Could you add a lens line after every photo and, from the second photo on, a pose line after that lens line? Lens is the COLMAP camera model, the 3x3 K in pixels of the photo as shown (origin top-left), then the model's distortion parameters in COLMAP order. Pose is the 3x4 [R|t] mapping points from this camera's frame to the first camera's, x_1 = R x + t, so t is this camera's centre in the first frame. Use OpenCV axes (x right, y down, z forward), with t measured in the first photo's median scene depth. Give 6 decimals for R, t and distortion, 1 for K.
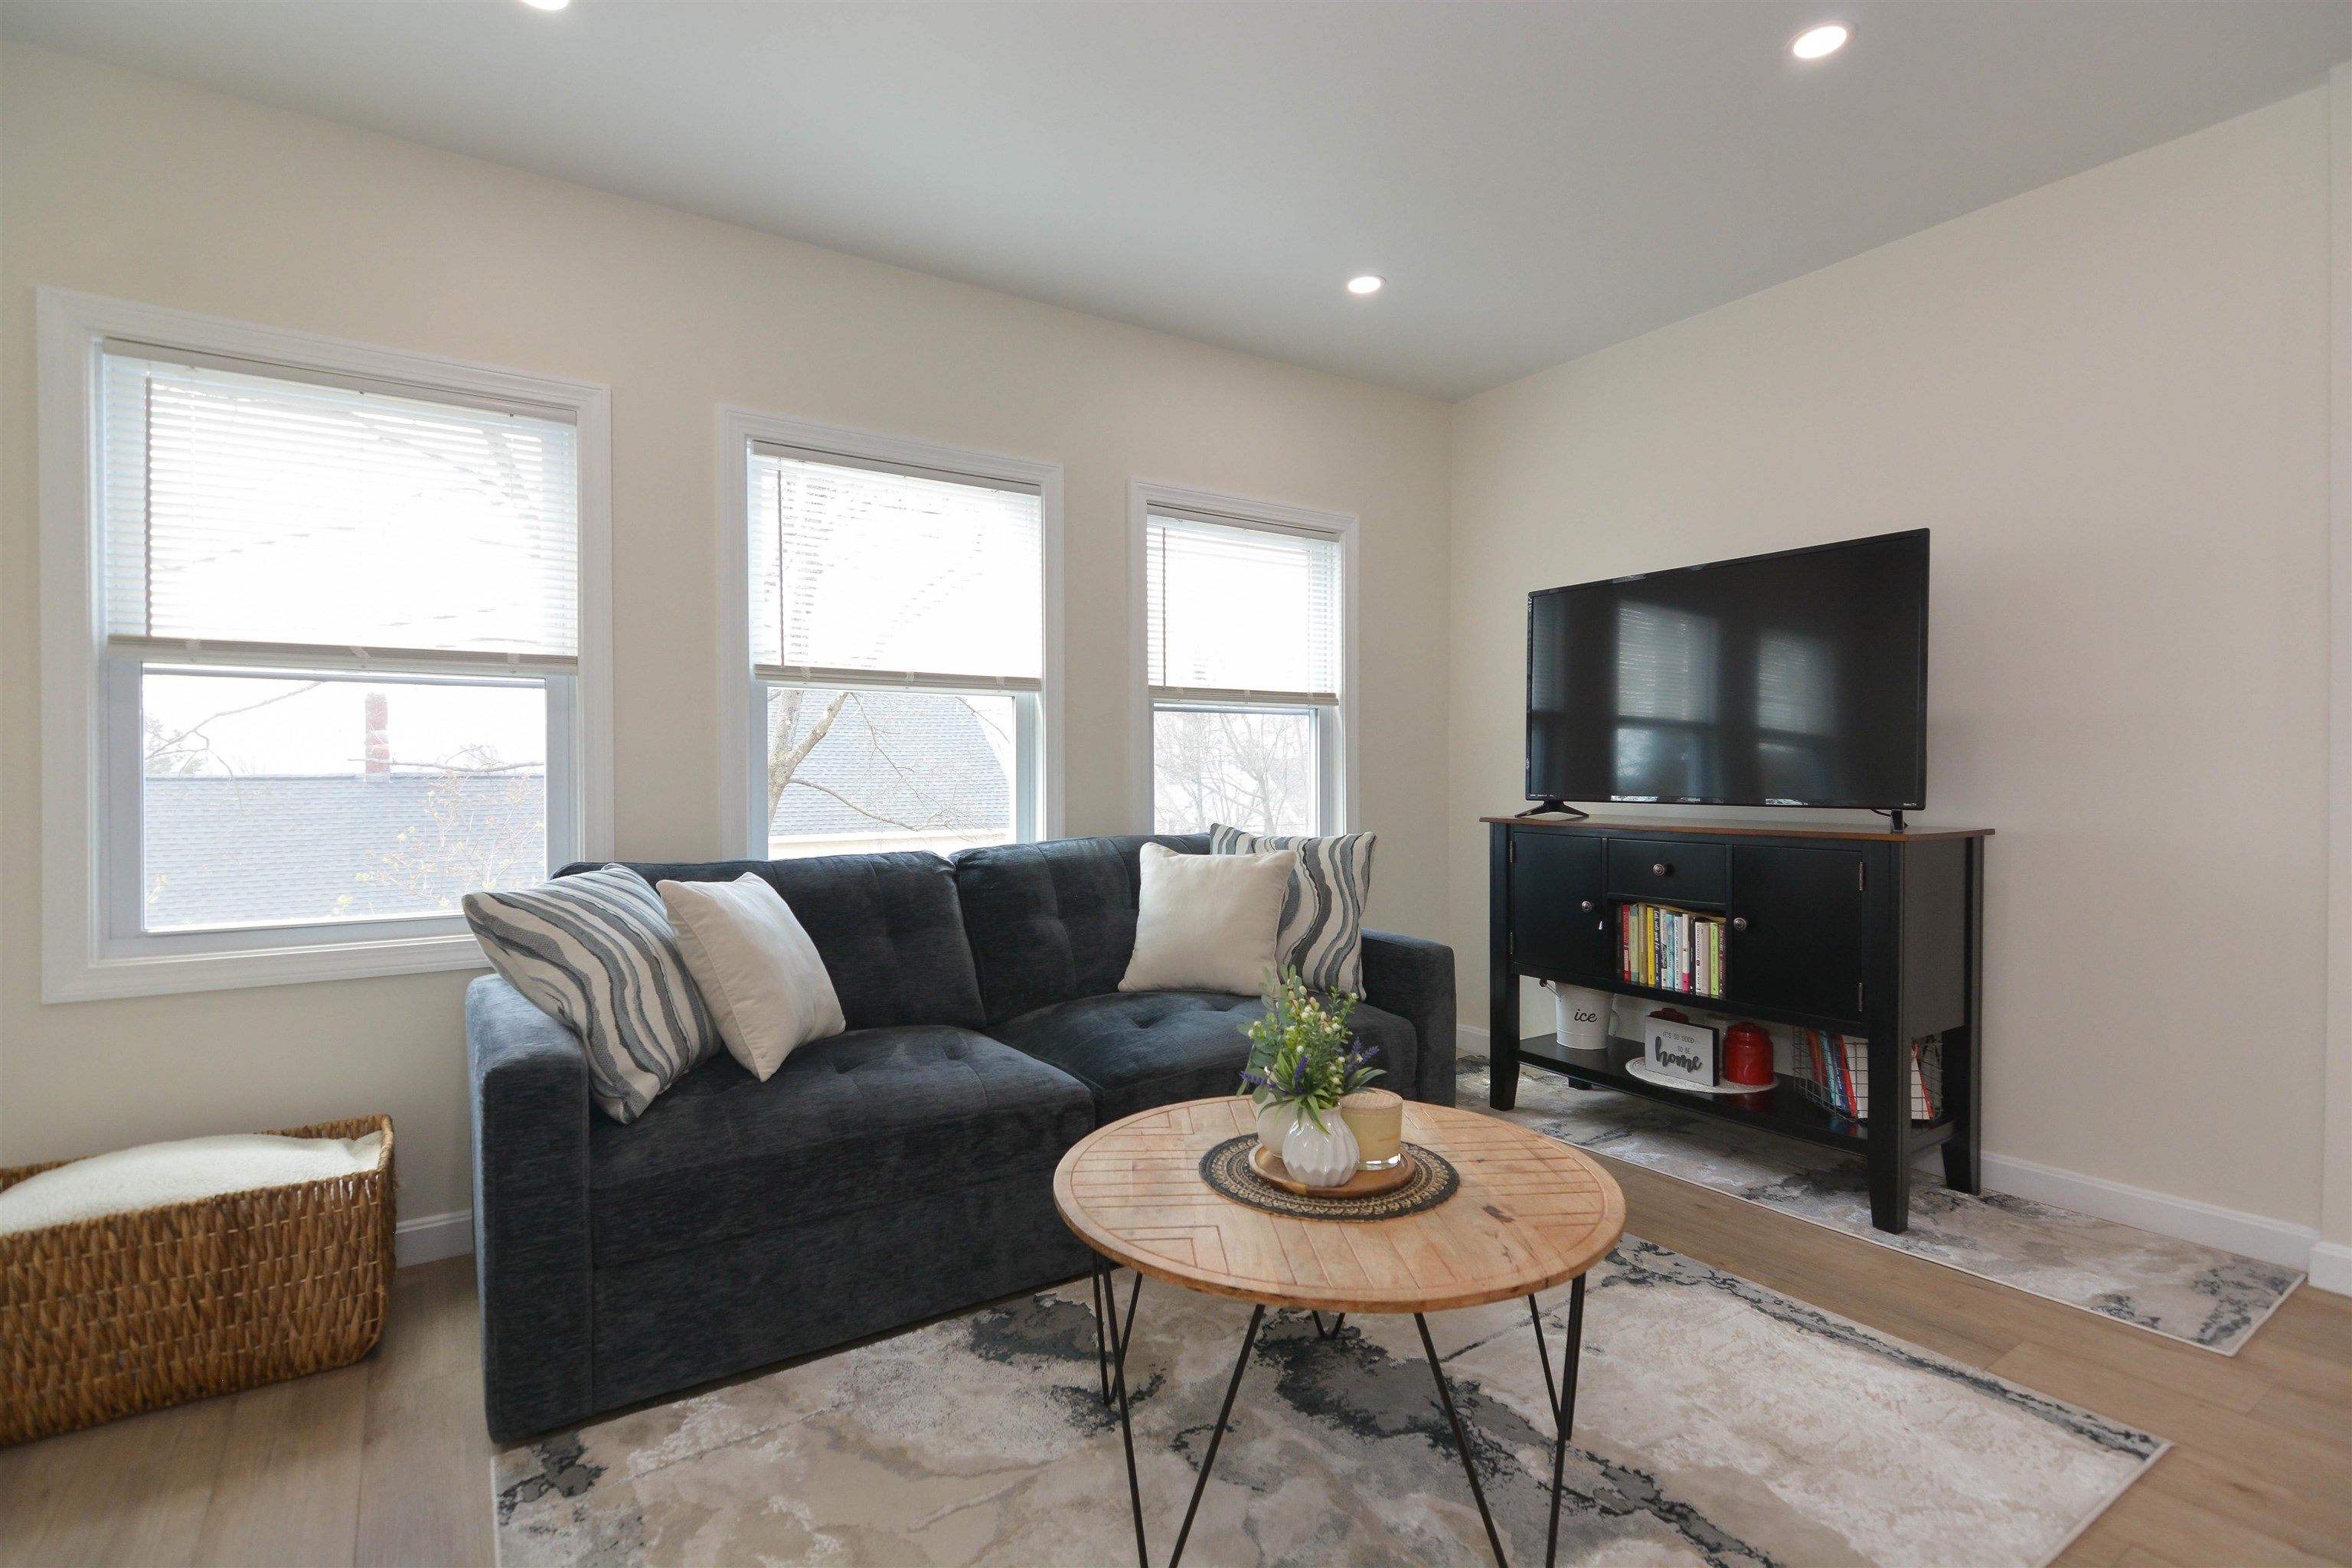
lens RADIAL K [[1121.9, 0, 1193.1], [0, 1121.9, 776.7], [0, 0, 1]] dist [0.012739, -0.005463]
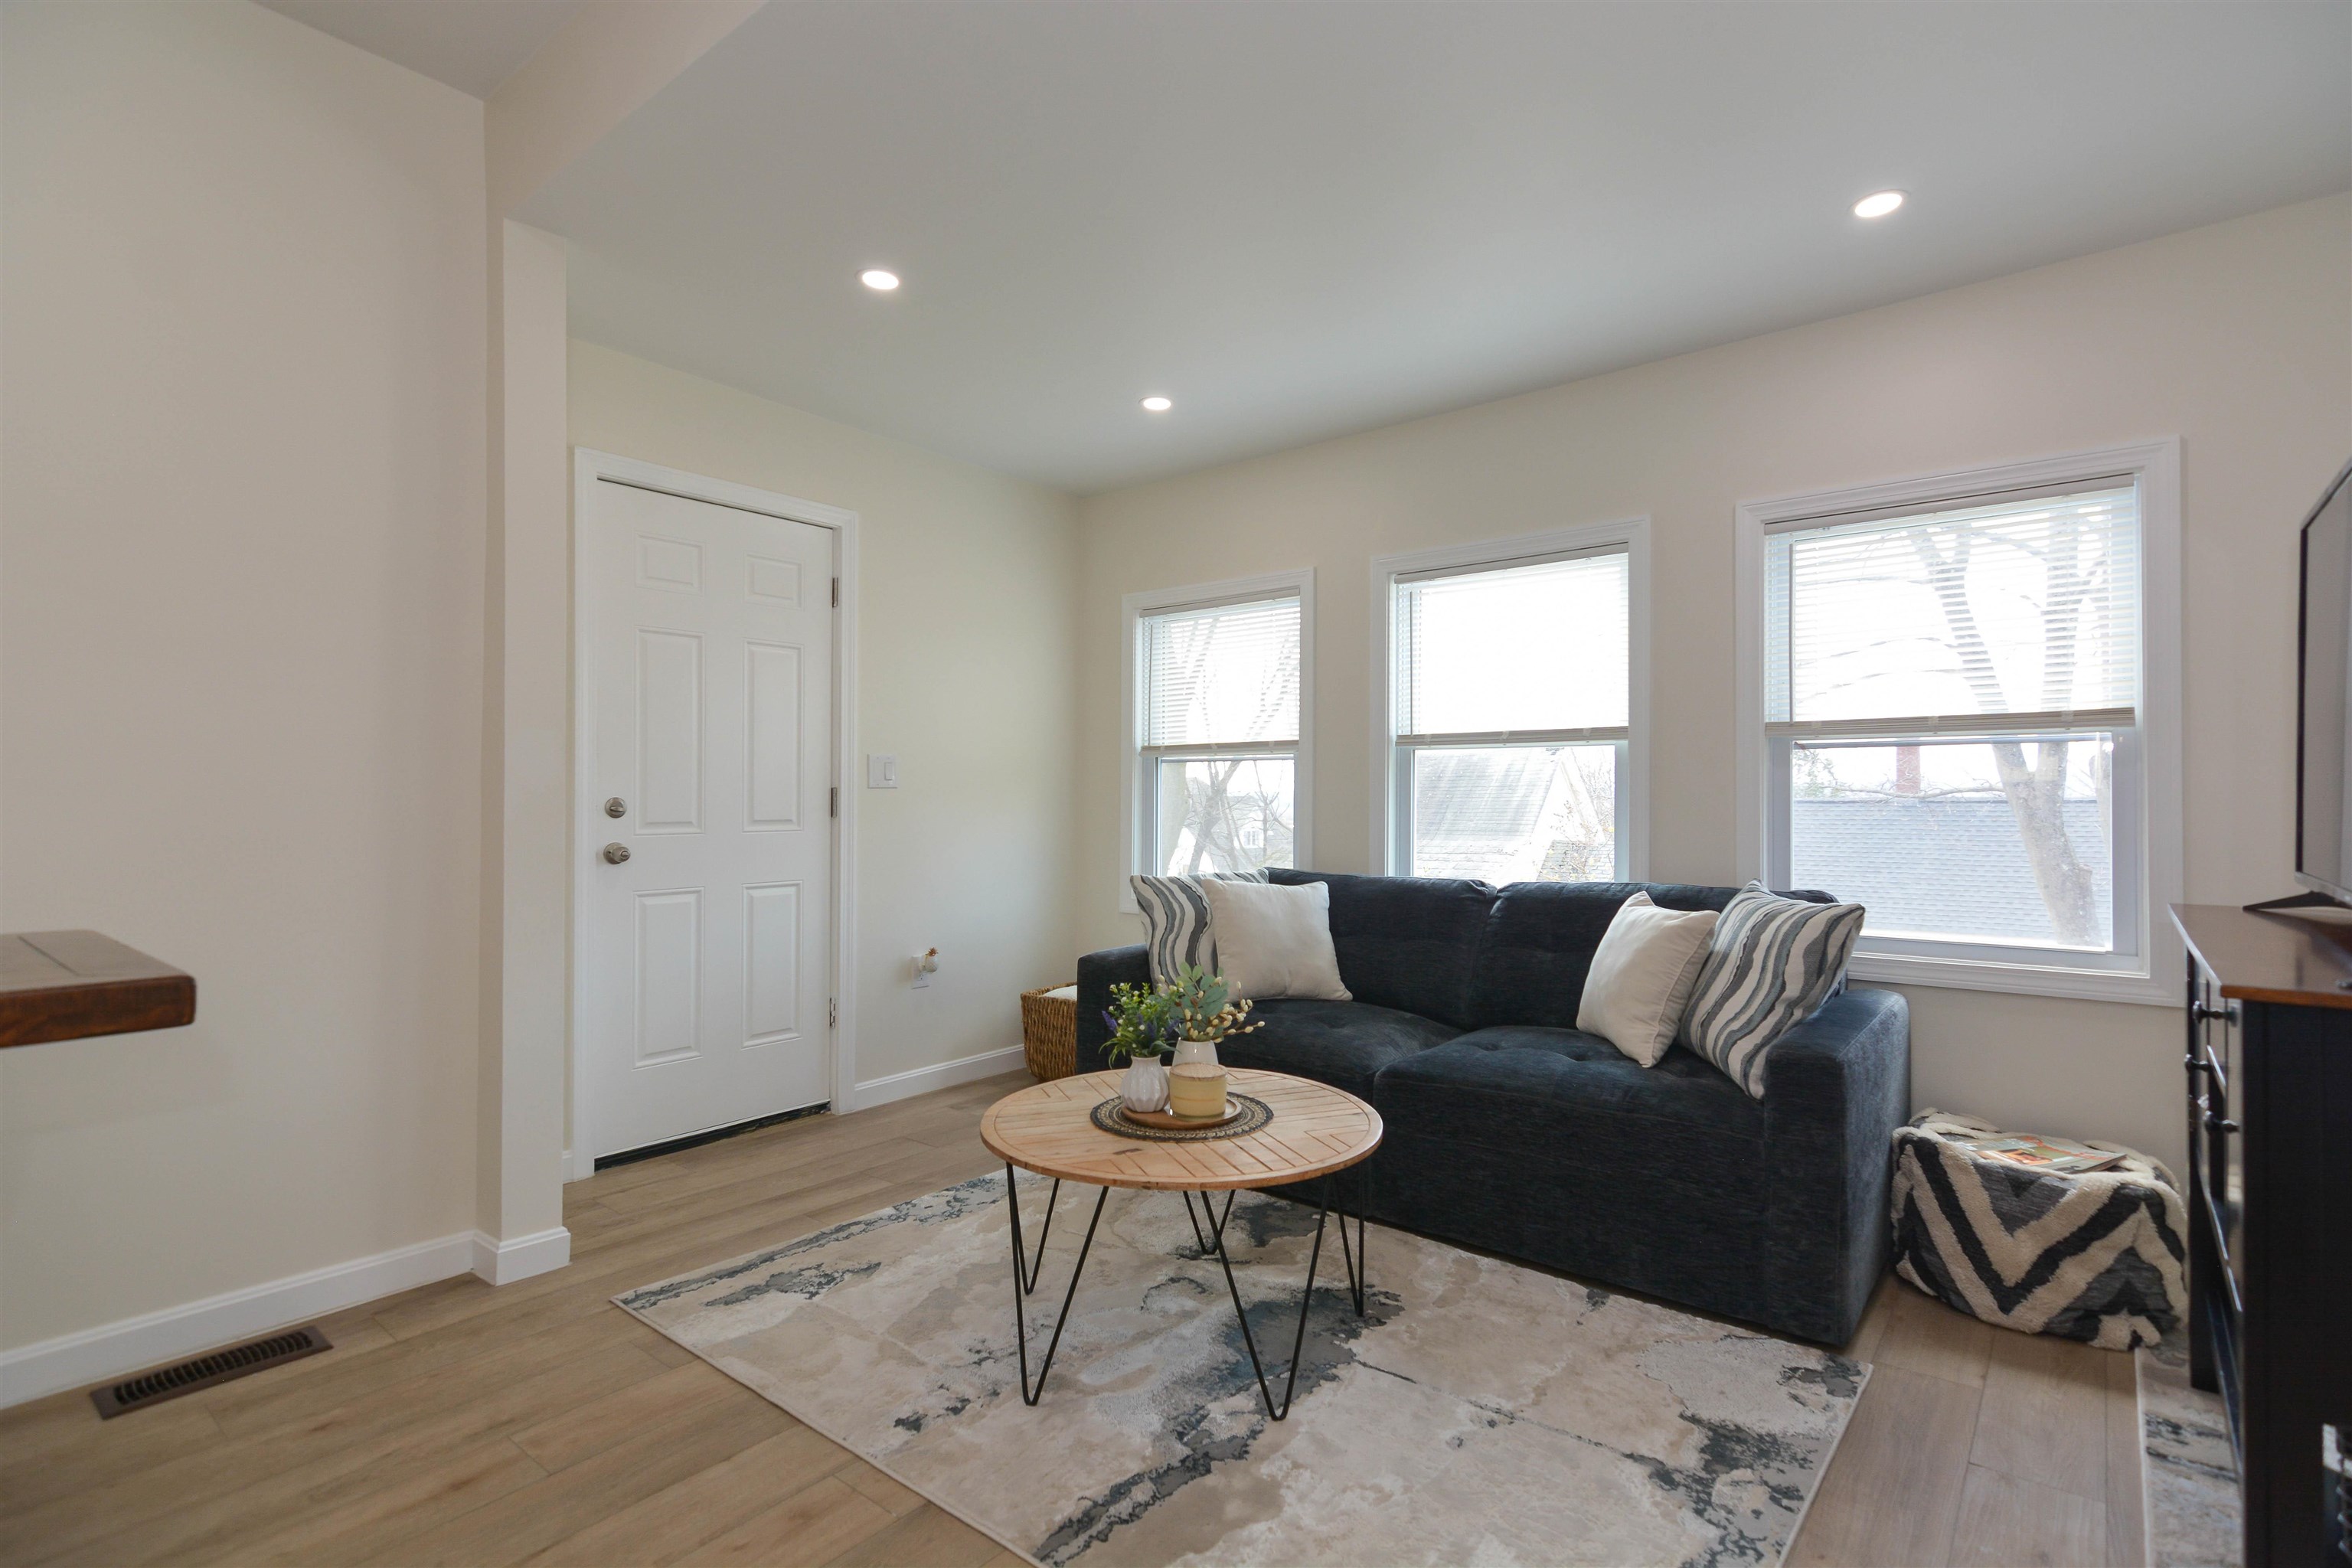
lens RADIAL K [[1121.9, 0, 1187.7], [0, 1121.9, 783.7], [0, 0, 1]] dist [0.012739, -0.005463]
pose [[0.284492, -0.007197, -0.958651, 0.940108], [-0.006761, 0.999932, -0.009513, -0.027950], [0.958655, 0.009188, 0.284424, 0.394566]]
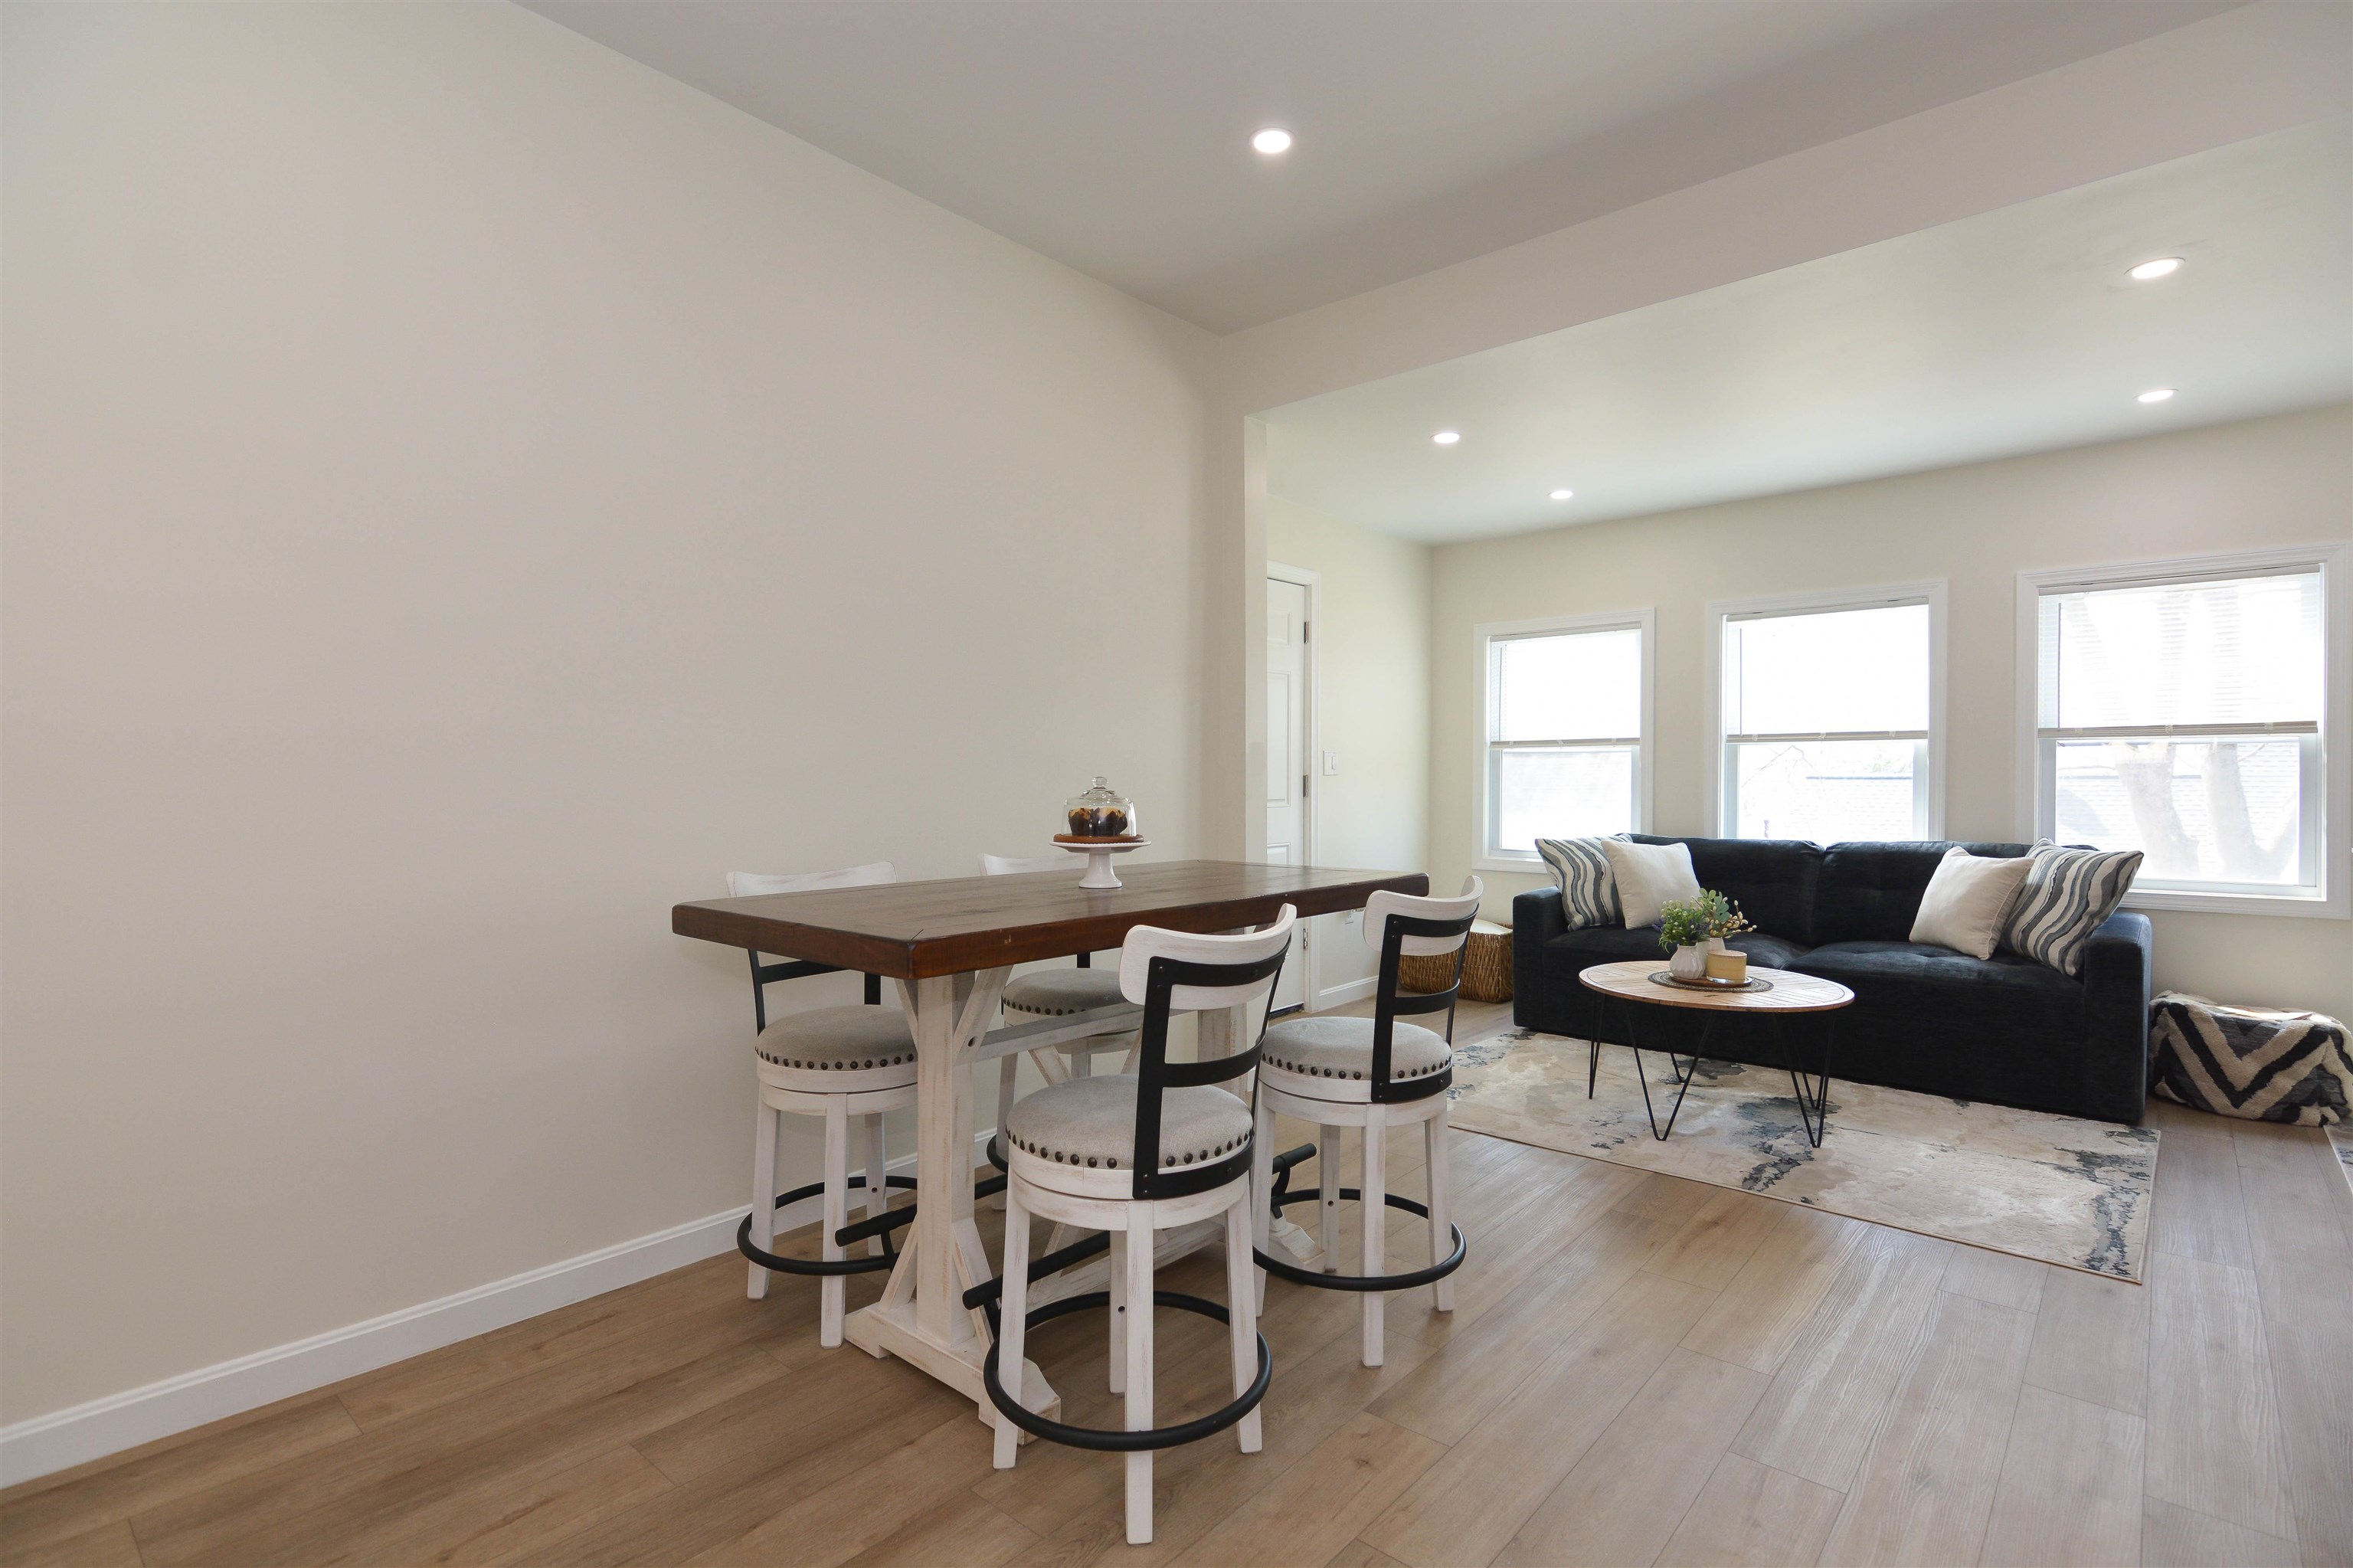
lens RADIAL K [[1122.4, 0, 1189.7], [0, 1122.4, 790.7], [0, 0, 1]] dist [0.012739, -0.005463]
pose [[0.251856, 0.017078, -0.967614, 1.302210], [-0.001833, 0.999851, 0.017169, -0.041037], [0.967763, -0.002550, 0.251850, -0.361194]]
